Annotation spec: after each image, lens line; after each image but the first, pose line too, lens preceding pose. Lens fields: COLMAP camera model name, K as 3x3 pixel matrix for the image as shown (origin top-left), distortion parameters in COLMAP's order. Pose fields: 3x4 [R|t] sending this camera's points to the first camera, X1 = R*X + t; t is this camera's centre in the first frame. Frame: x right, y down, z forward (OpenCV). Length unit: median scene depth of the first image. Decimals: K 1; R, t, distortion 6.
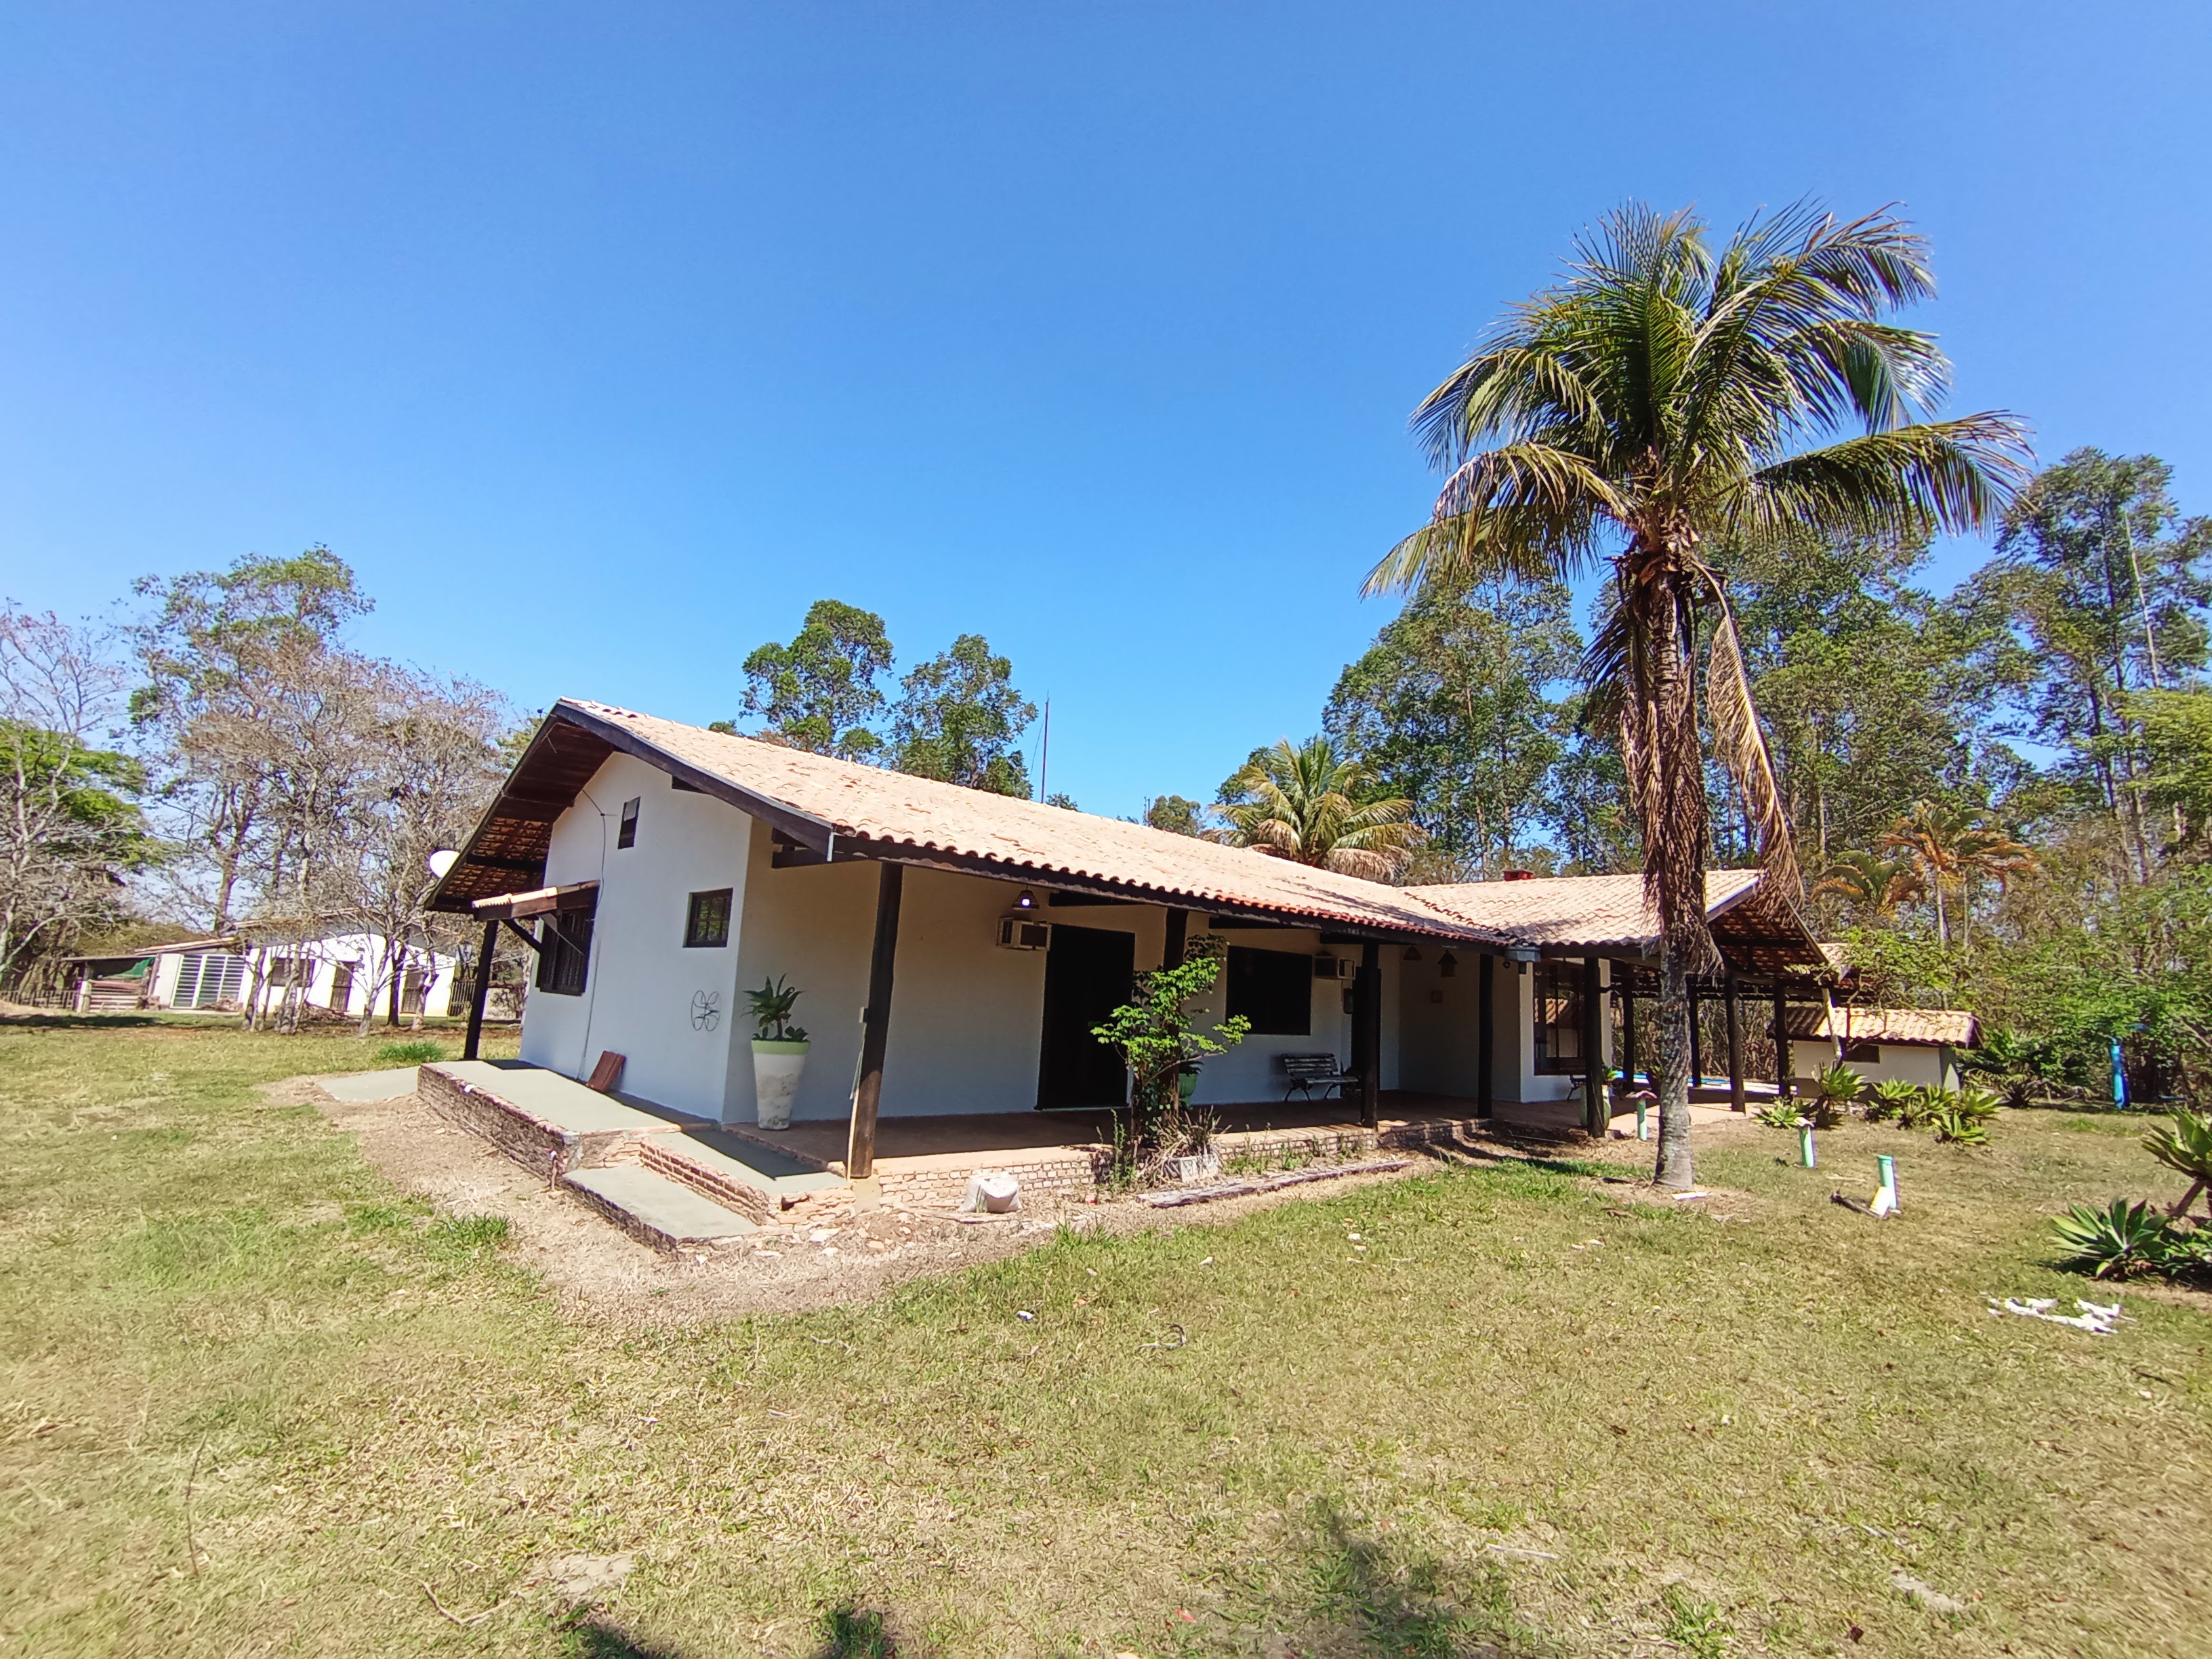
lens RADIAL K [[1020.6, 0, 1127.8], [0, 1020.6, 824.0], [0, 0, 1]] dist [0.004777, 0.006454]
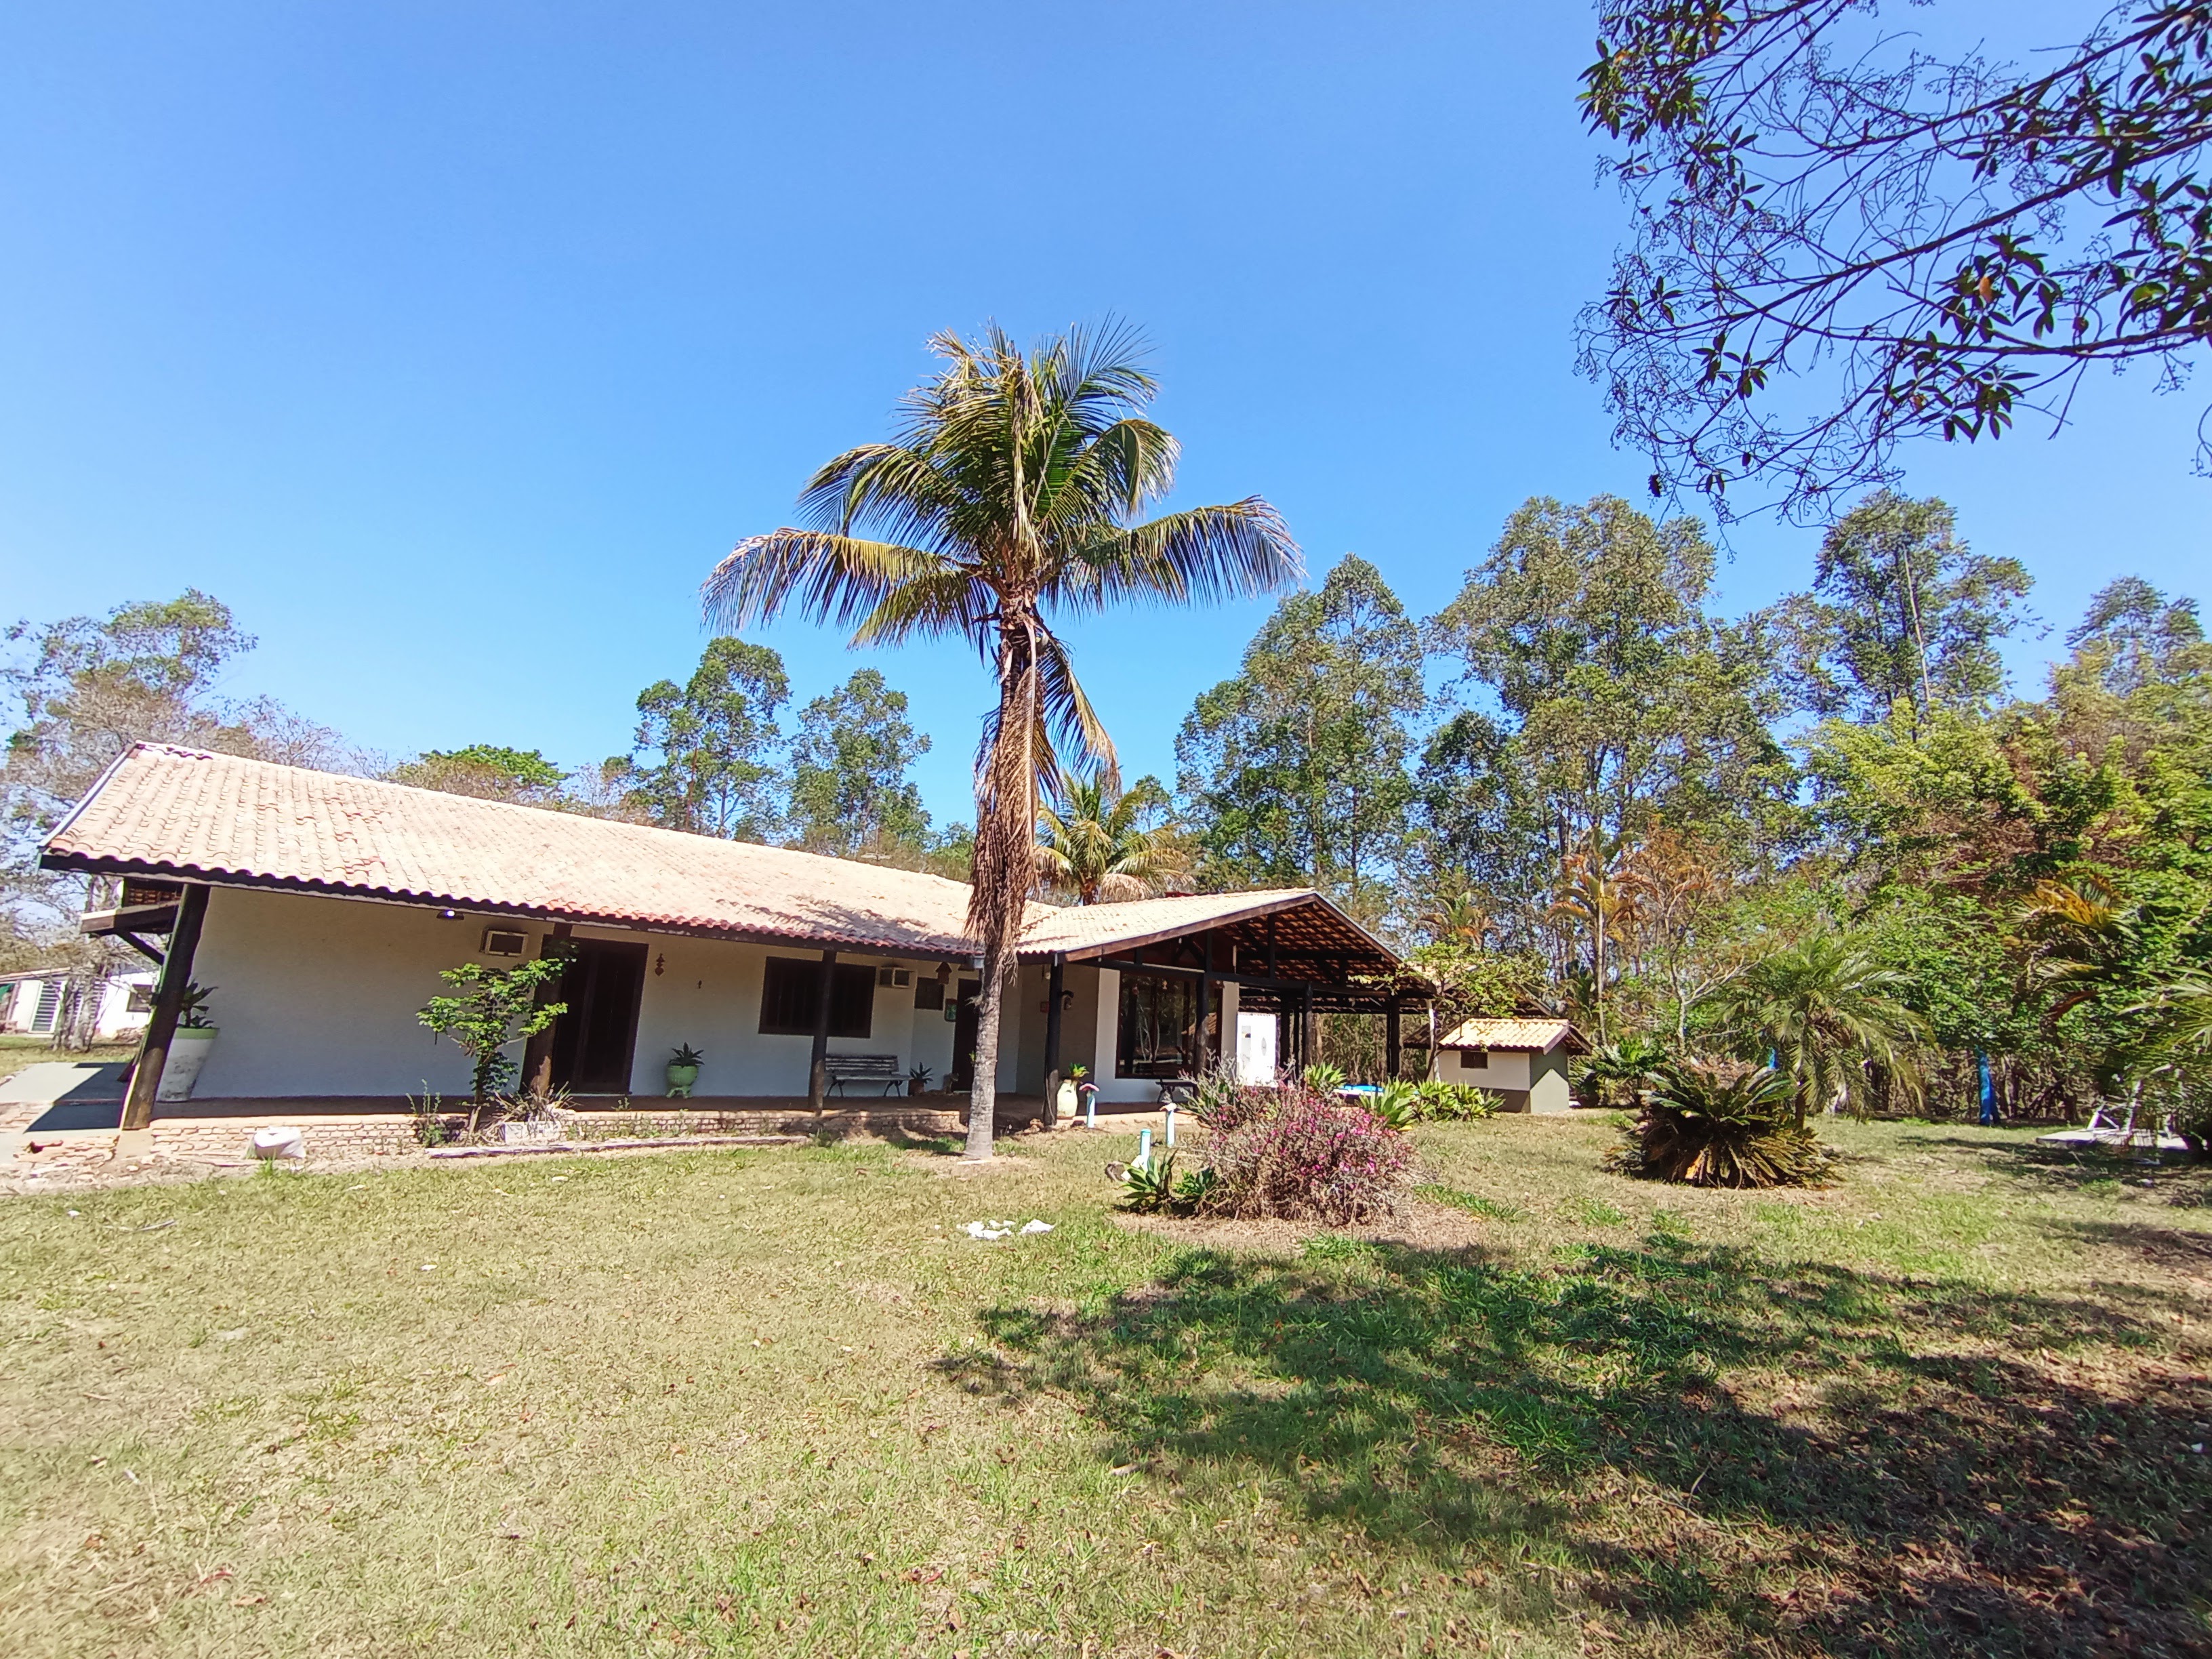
lens RADIAL K [[1020.6, 0, 1092.5], [0, 1020.6, 823.8], [0, 0, 1]] dist [0.004777, 0.006454]
pose [[0.999971, -0.003460, -0.006713, 0.126978], [0.003260, 0.999557, -0.029567, 0.001944], [0.006812, 0.029545, 0.999540, -0.036132]]
